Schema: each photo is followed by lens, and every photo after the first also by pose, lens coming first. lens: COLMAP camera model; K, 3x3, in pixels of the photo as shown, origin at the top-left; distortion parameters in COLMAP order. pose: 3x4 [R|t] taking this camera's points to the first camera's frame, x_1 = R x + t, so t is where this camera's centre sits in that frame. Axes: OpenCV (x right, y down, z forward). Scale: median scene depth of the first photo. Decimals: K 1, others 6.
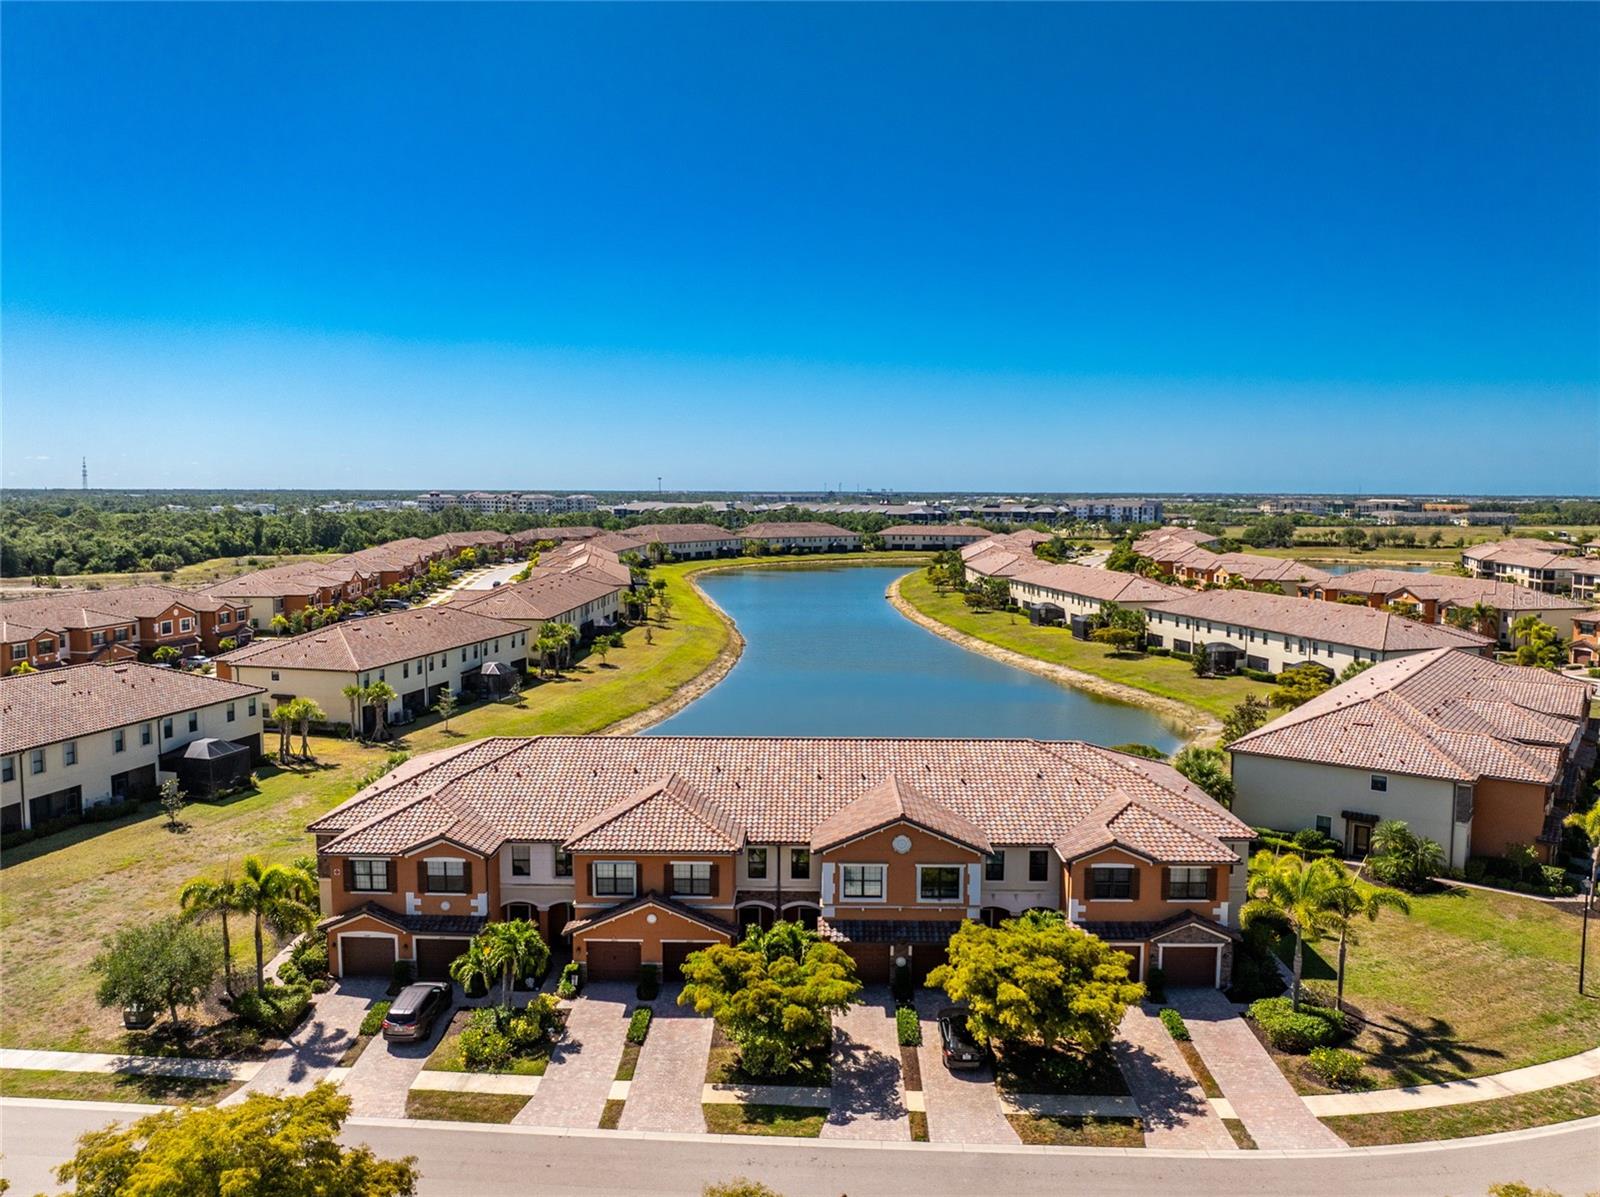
lens RADIAL K [[1149.0, 0, 803.6], [0, 1149.0, 592.4], [0, 0, 1]] dist [-0.043268, 0.003606]
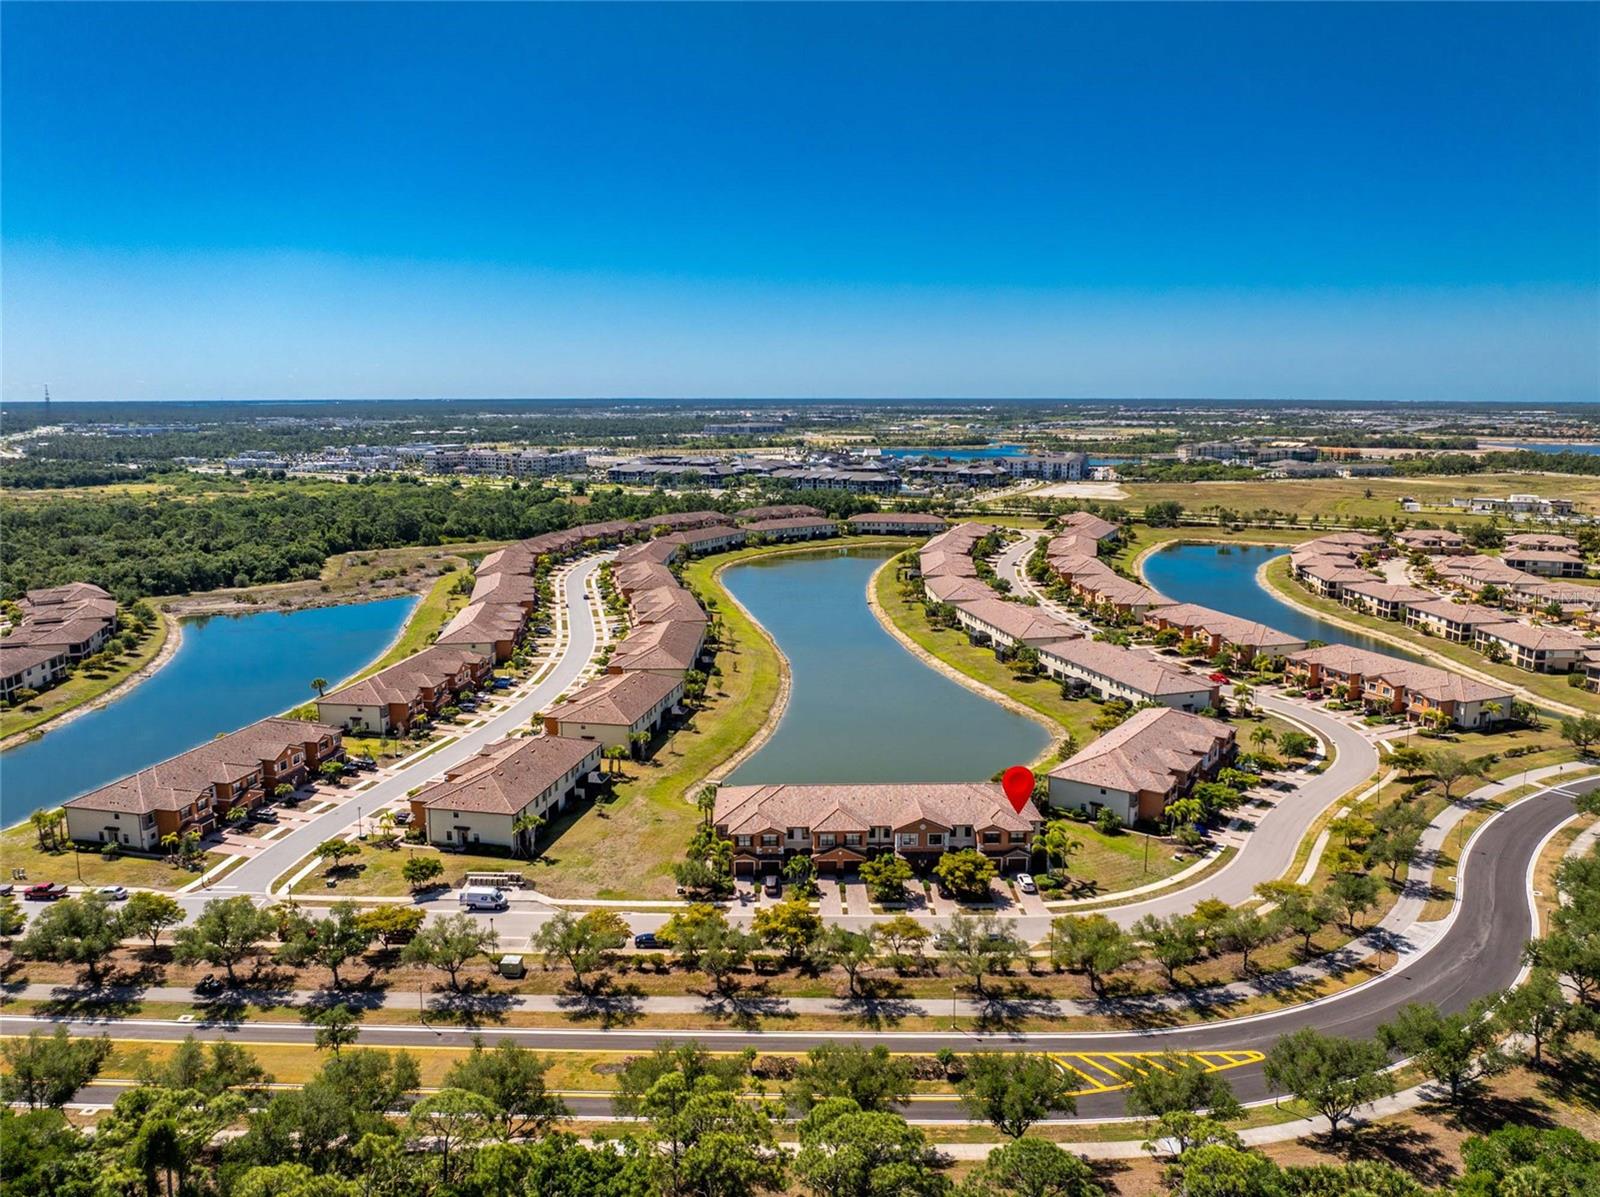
lens RADIAL K [[1121.7, 0, 801.6], [0, 1121.7, 598.3], [0, 0, 1]] dist [-0.012213, -0.059189]
pose [[0.999029, -0.013802, 0.041845, -0.337021], [0.010081, 0.996082, 0.087860, -0.622271], [-0.042894, -0.087353, 0.995254, -1.813027]]
